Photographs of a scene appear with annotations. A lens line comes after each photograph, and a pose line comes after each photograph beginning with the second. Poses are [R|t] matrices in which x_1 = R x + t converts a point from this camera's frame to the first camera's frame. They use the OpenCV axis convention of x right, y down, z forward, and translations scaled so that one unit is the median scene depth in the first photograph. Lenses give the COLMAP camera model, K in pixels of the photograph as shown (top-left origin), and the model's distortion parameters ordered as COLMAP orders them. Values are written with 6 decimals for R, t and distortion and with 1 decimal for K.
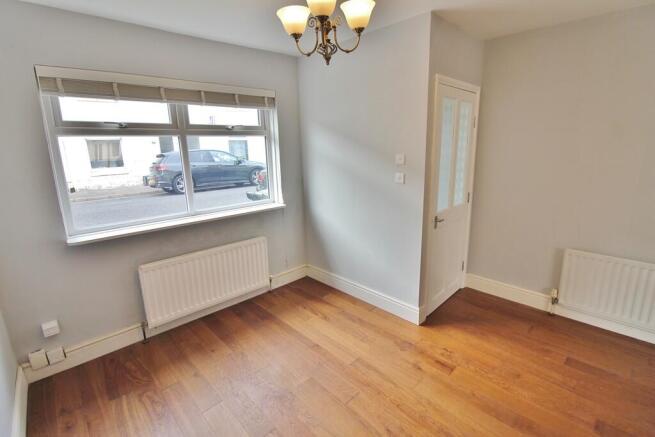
lens RADIAL K [[305.6, 0, 328.7], [0, 305.6, 213.0], [0, 0, 1]] dist [-0.001161, -0.000418]
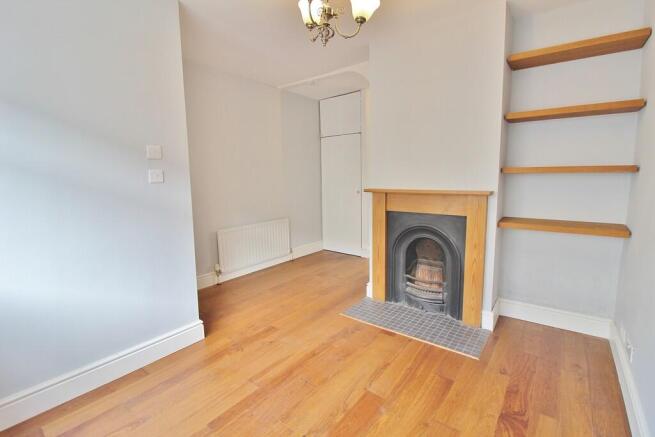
lens RADIAL K [[305.6, 0, 328.7], [0, 305.6, 213.0], [0, 0, 1]] dist [-0.001161, -0.000418]
pose [[-0.169830, -0.087399, 0.981590, -0.651928], [0.225556, 0.966171, 0.125051, -0.019887], [-0.959313, 0.242641, -0.144371, 0.726264]]
